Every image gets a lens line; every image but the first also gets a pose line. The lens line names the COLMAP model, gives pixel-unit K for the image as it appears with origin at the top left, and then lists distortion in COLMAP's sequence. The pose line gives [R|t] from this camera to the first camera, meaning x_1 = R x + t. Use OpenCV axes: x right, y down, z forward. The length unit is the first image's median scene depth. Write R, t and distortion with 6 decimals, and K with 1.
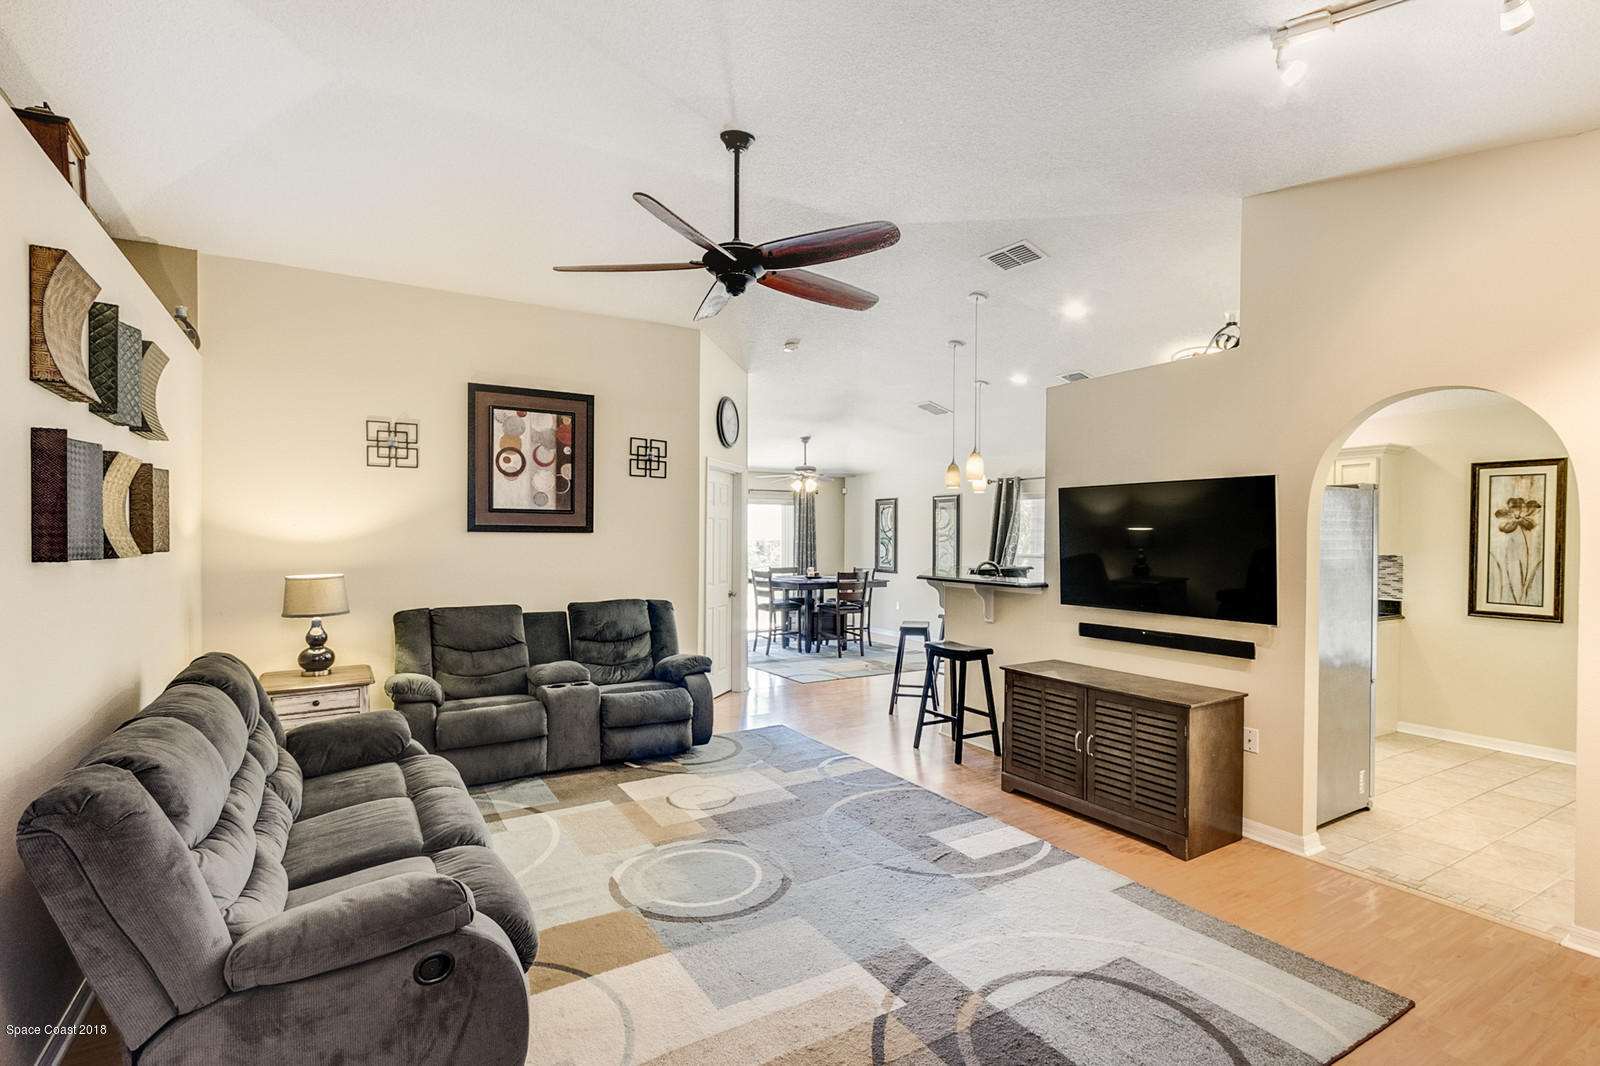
lens RADIAL K [[753.4, 0, 787.8], [0, 753.4, 540.4], [0, 0, 1]] dist [0.002511, 0.000275]
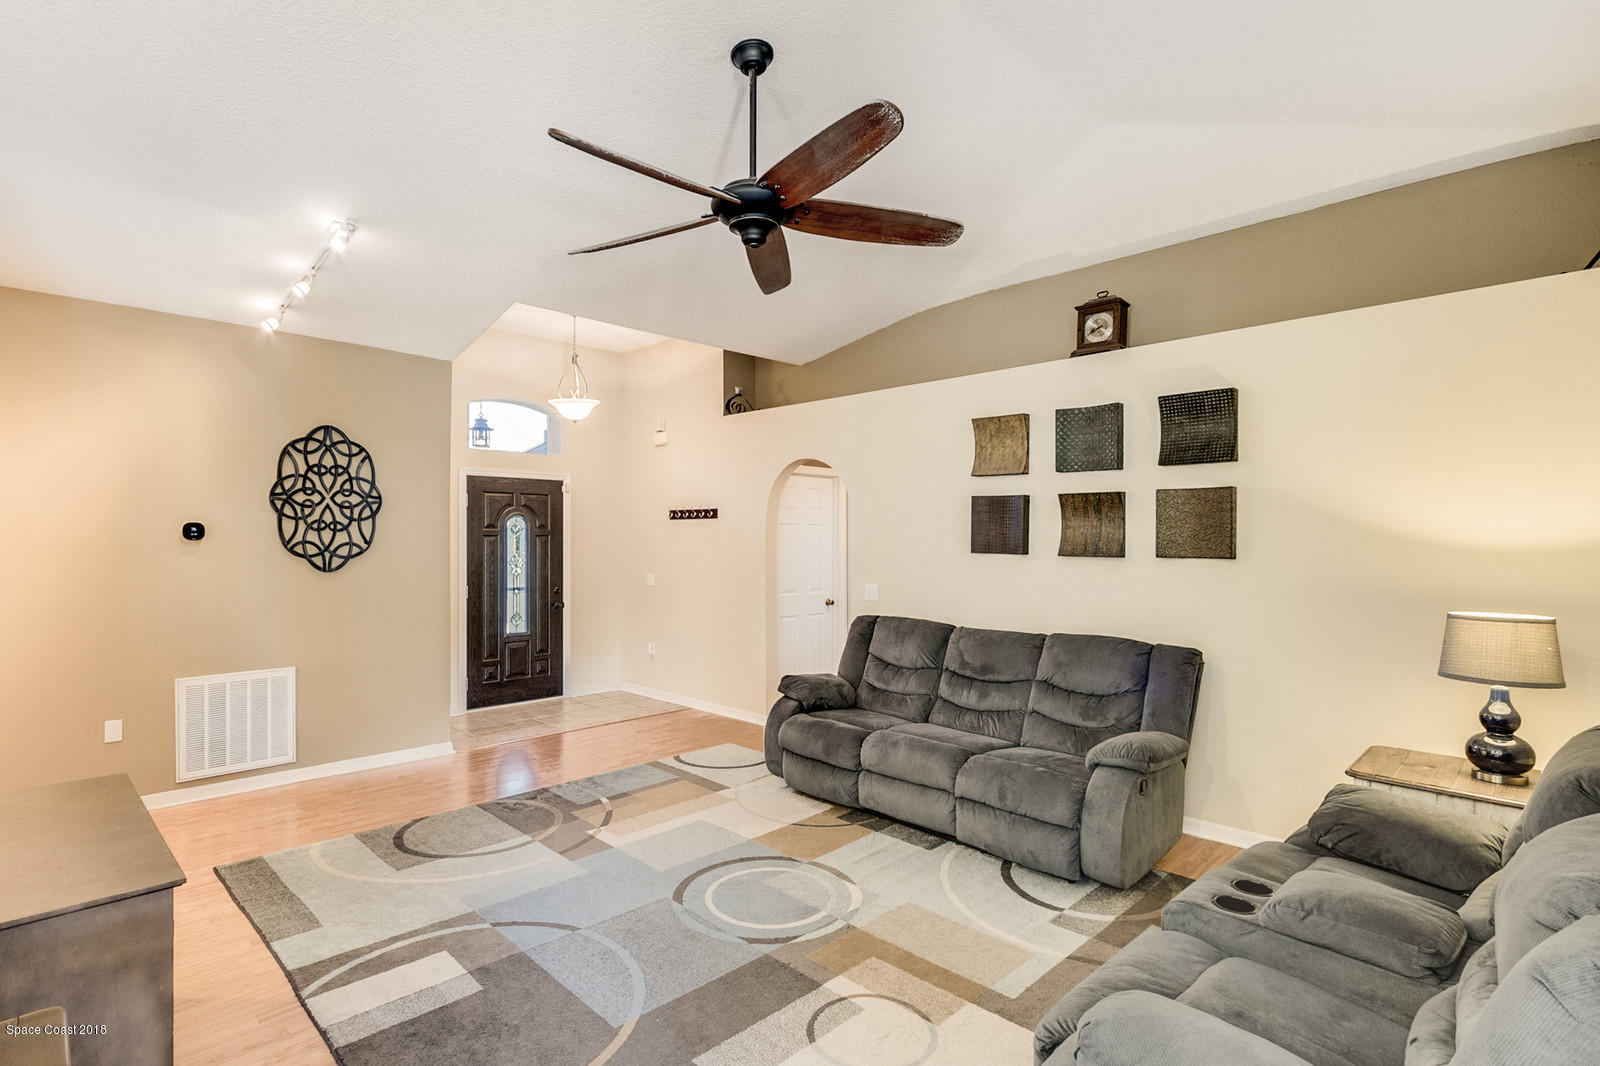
lens RADIAL K [[782.4, 0, 795.2], [0, 782.4, 545.4], [0, 0, 1]] dist [0.000122, -0.000383]
pose [[-0.969070, -0.005482, -0.246725, 0.093902], [-0.010520, 0.999762, 0.019107, -0.020448], [0.246562, 0.021112, -0.968897, 1.826934]]
